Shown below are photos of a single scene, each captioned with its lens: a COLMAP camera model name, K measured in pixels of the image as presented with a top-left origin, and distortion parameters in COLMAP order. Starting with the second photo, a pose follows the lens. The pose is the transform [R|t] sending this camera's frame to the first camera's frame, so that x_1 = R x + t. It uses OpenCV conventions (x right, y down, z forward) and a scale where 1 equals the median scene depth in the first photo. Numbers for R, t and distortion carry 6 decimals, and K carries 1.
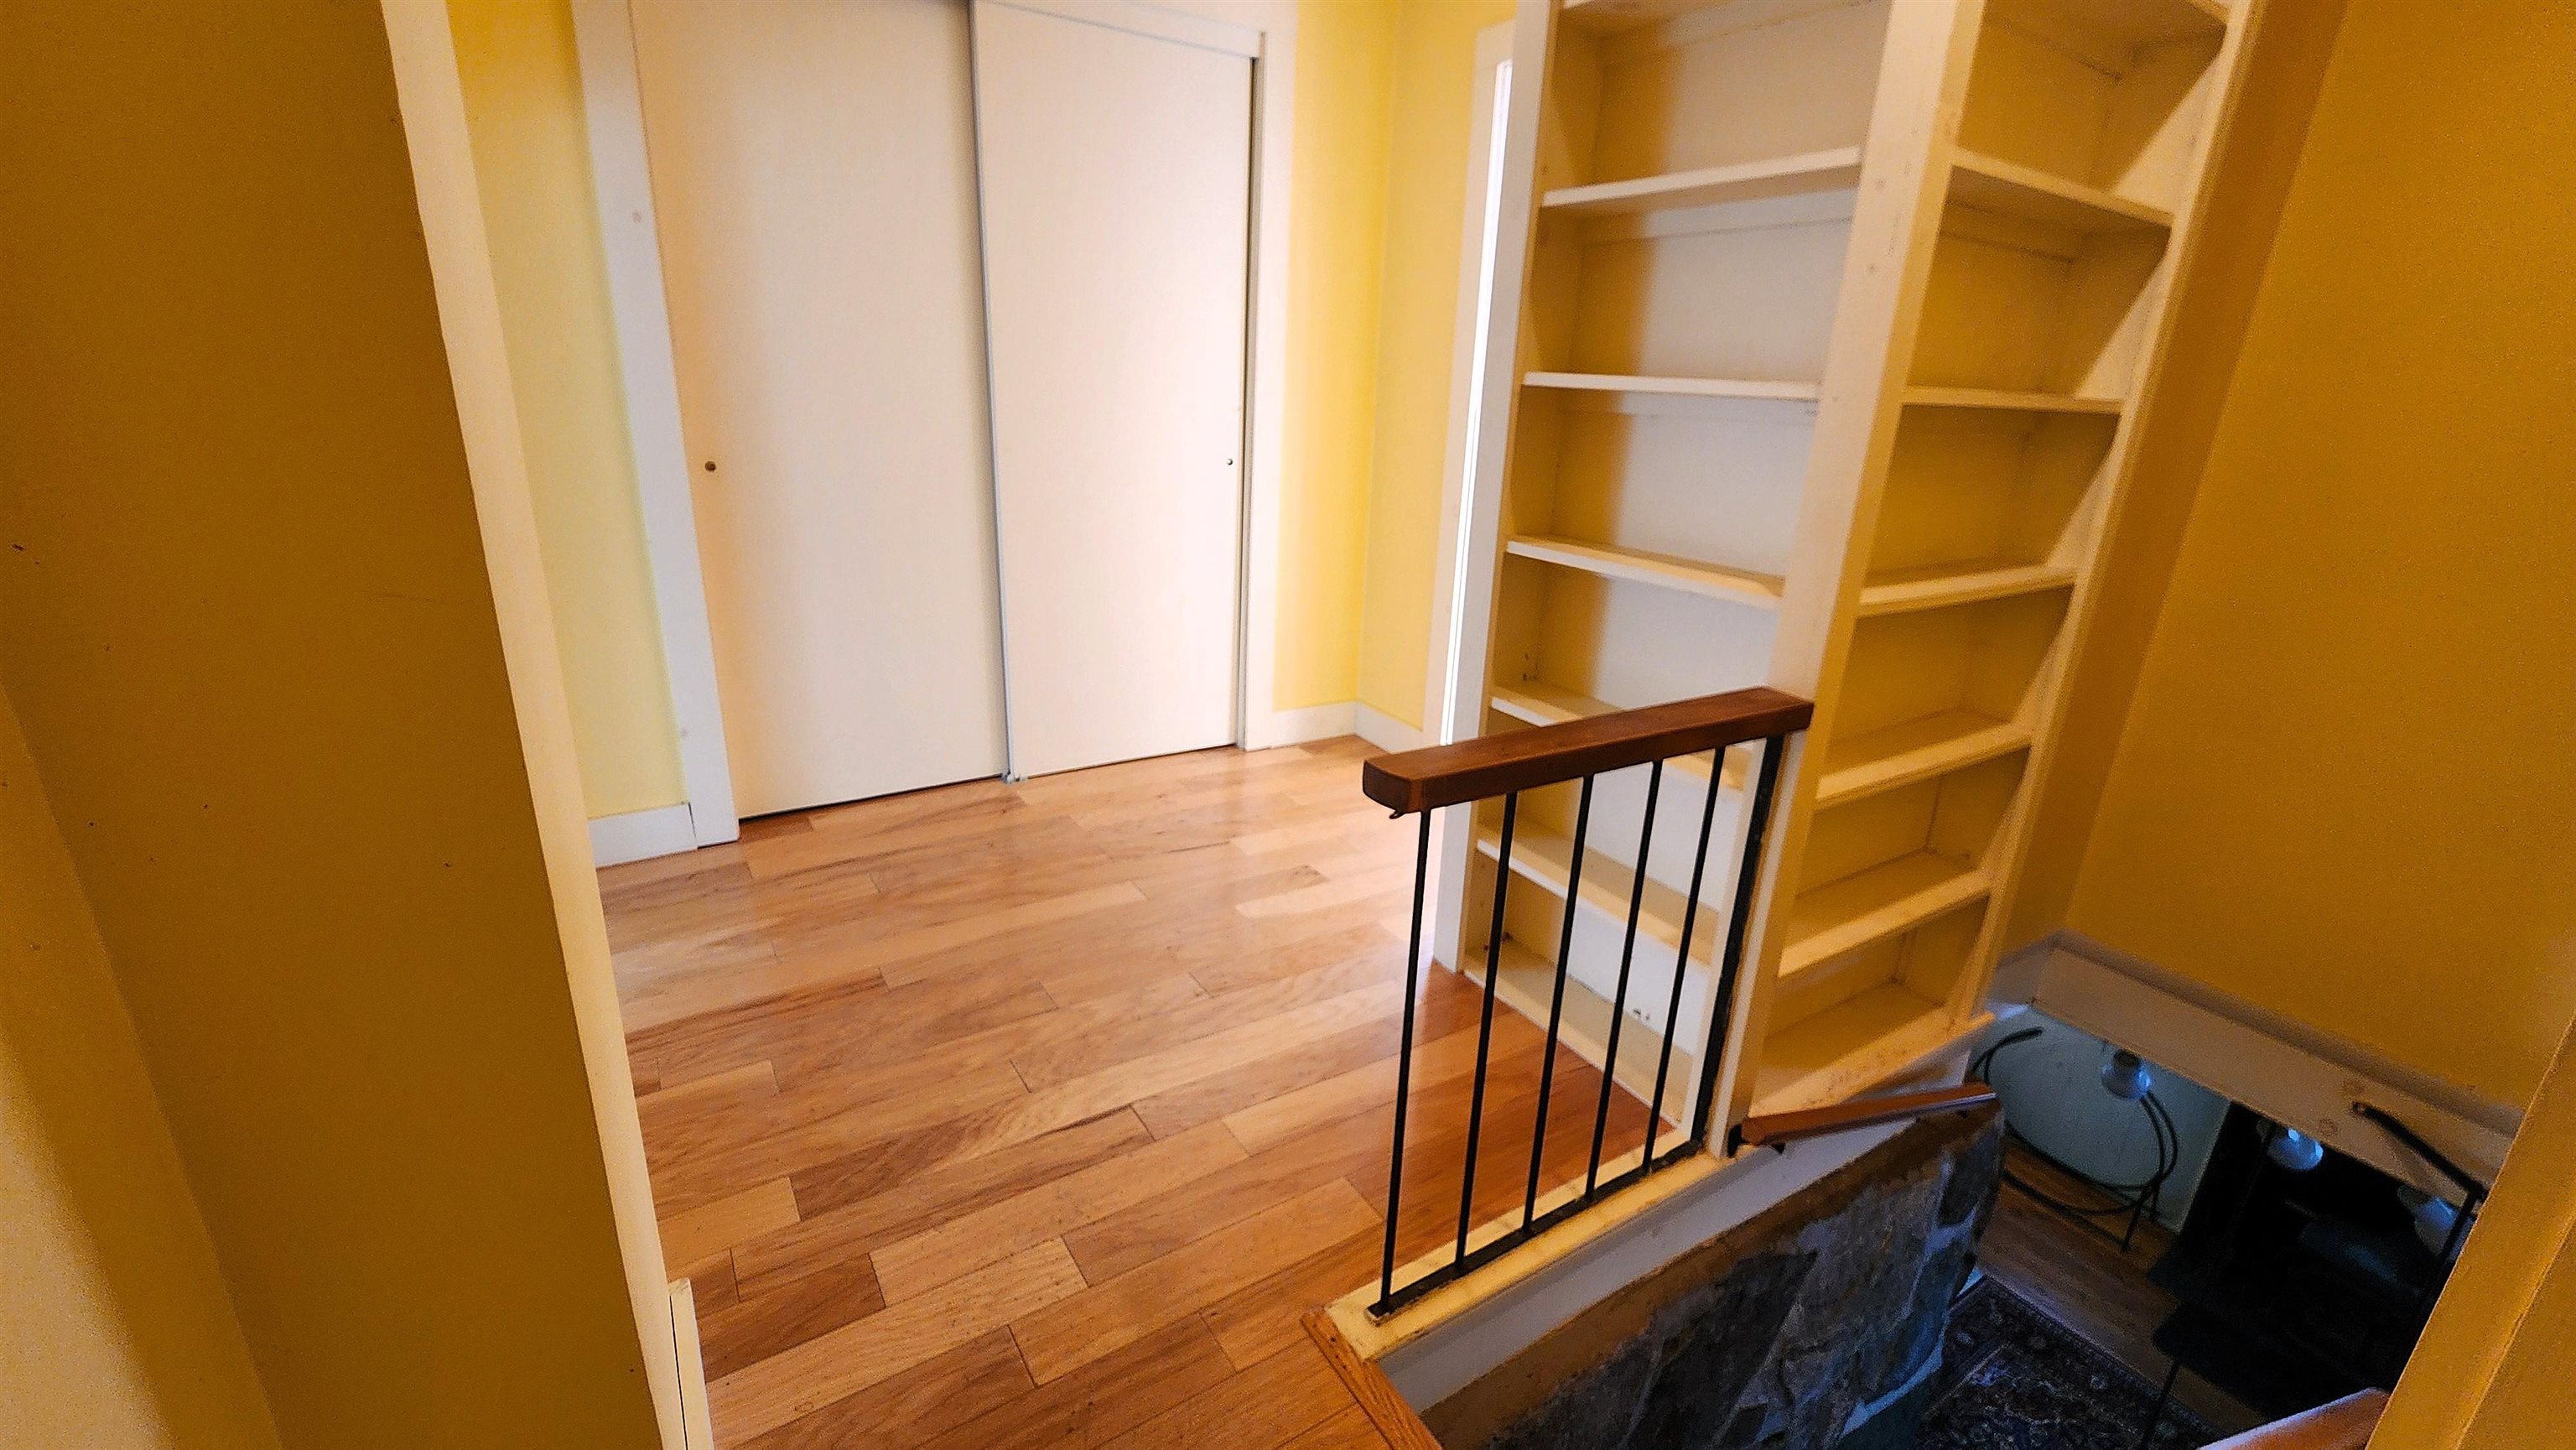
lens RADIAL K [[1057.0, 0, 1285.1], [0, 1057.0, 728.5], [0, 0, 1]] dist [-0.001246, 0.000174]
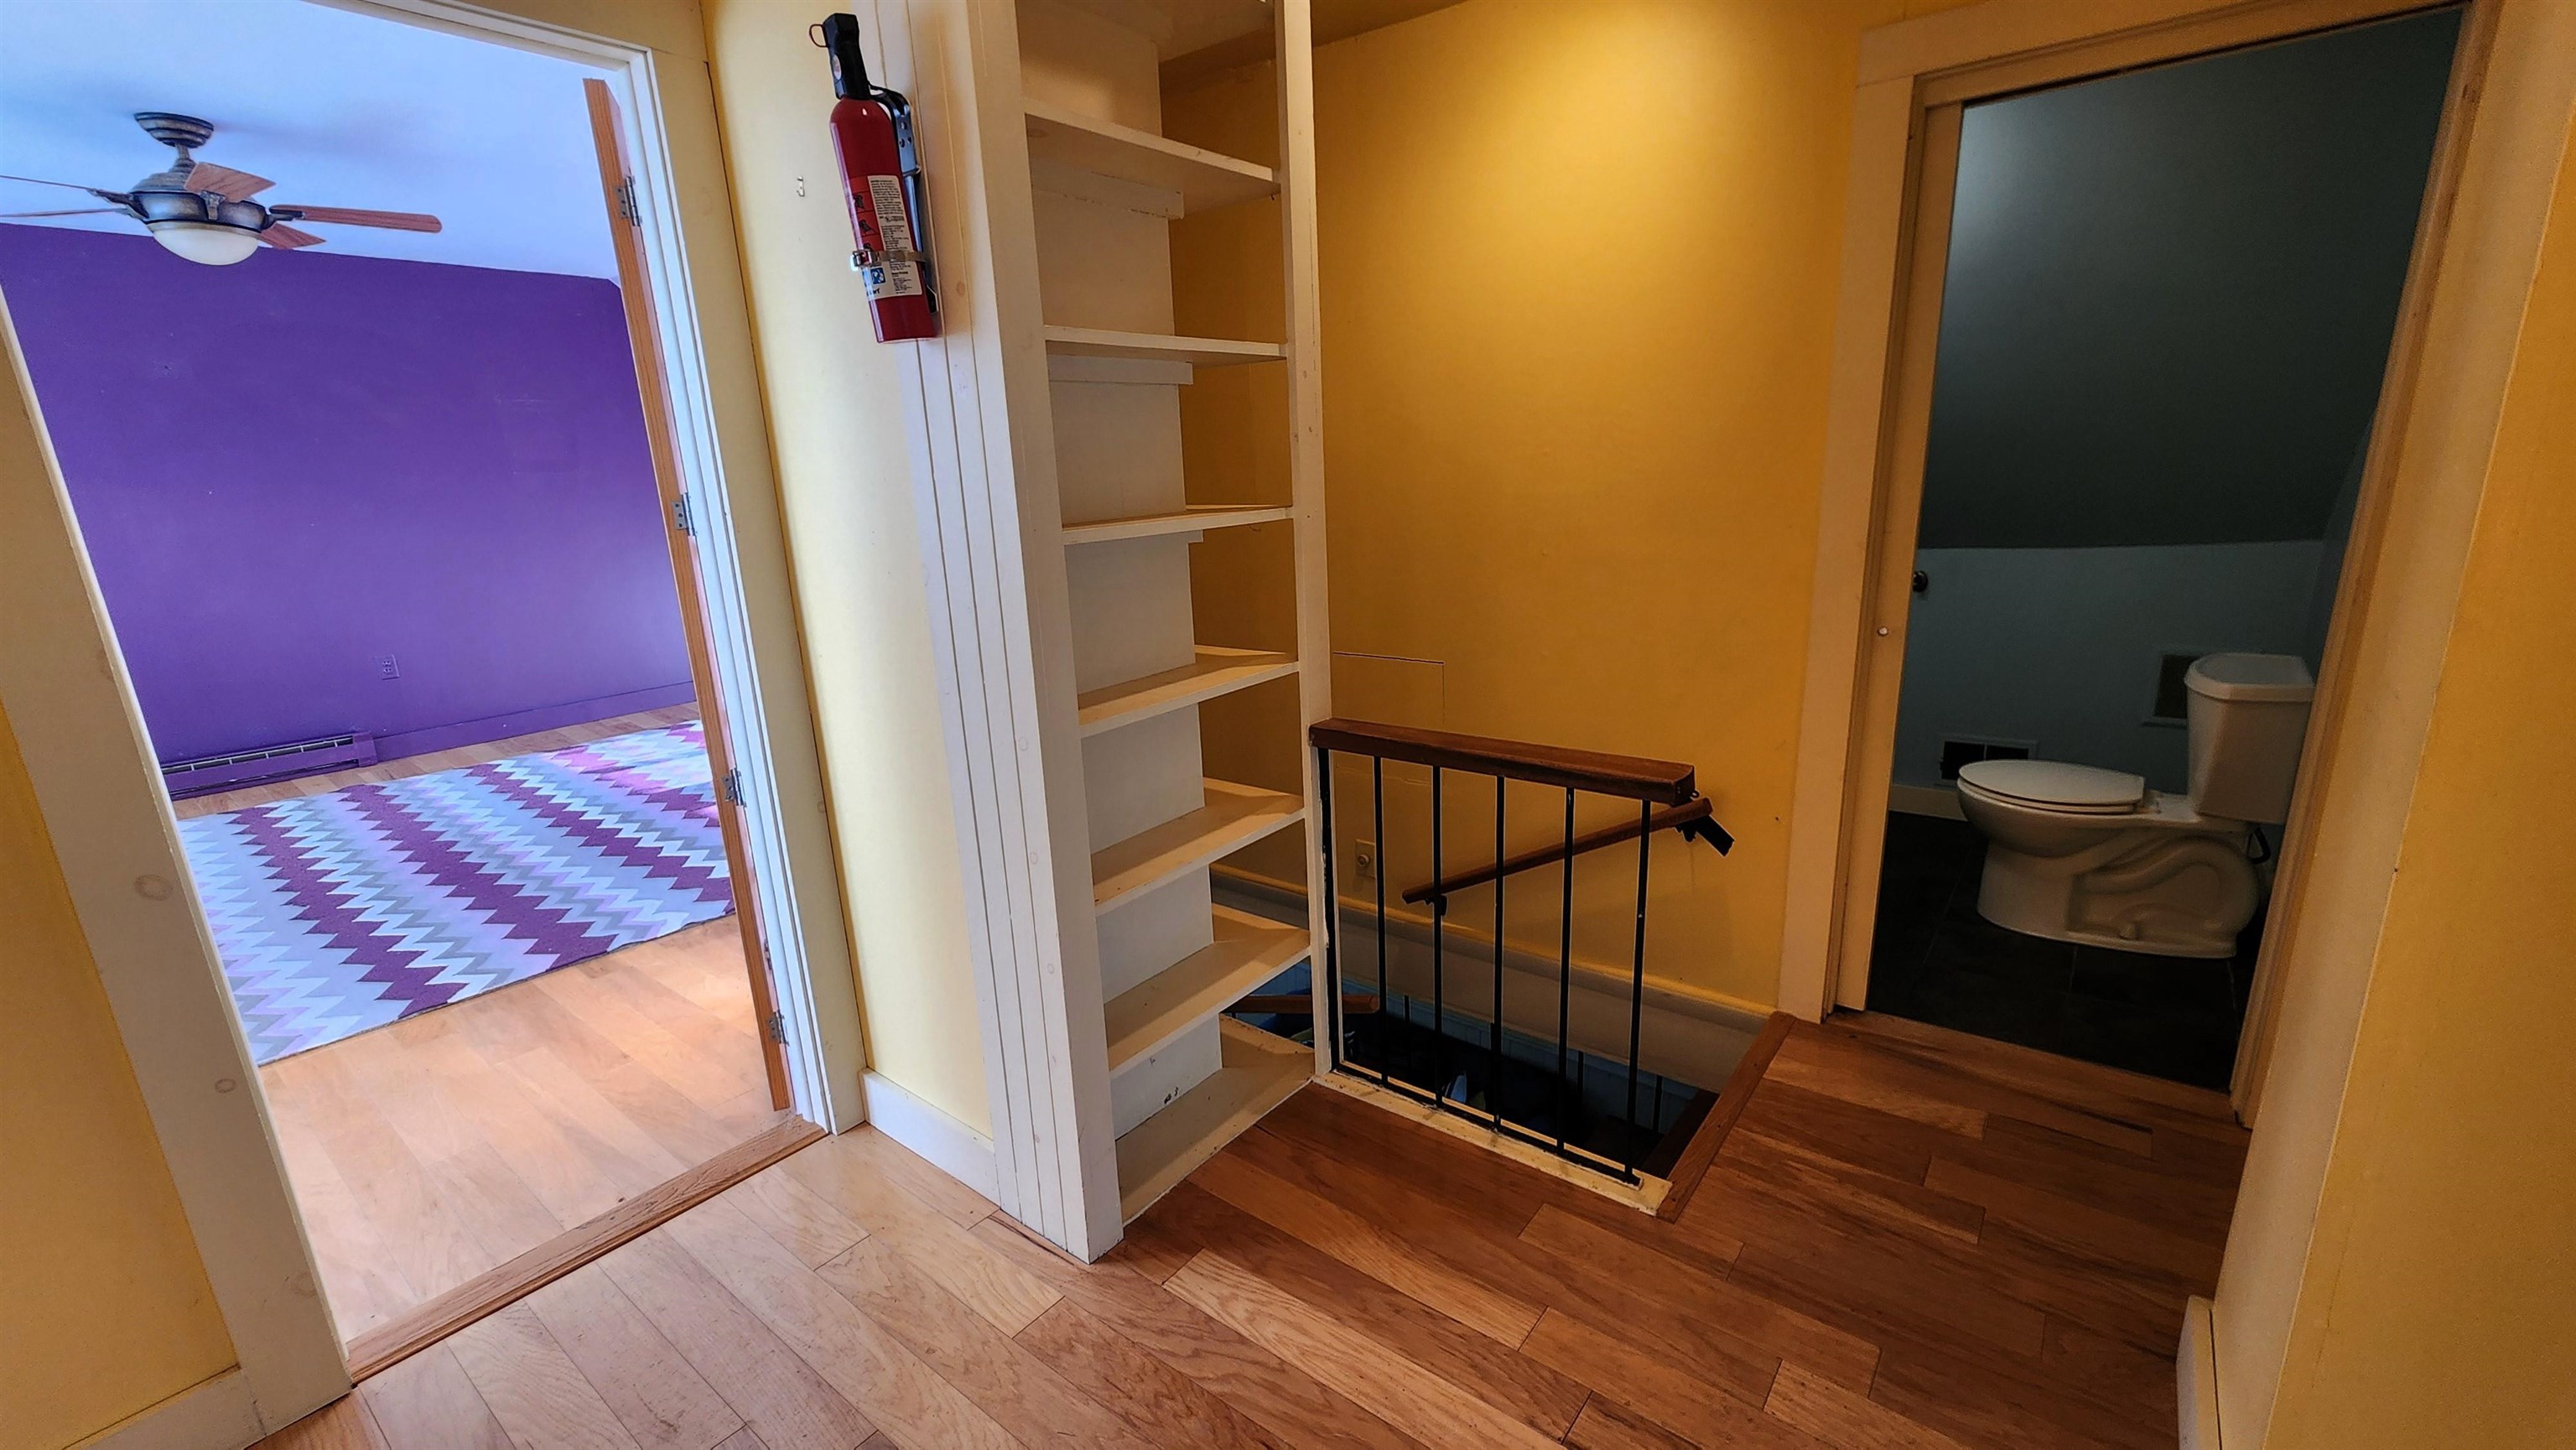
lens RADIAL K [[1057.0, 0, 1292.1], [0, 1057.0, 729.2], [0, 0, 1]] dist [-0.001246, 0.000174]
pose [[-0.342443, -0.270493, 0.899759, -0.802301], [0.323867, 0.864981, 0.383300, -0.593595], [-0.881954, 0.422660, -0.208603, 1.382973]]
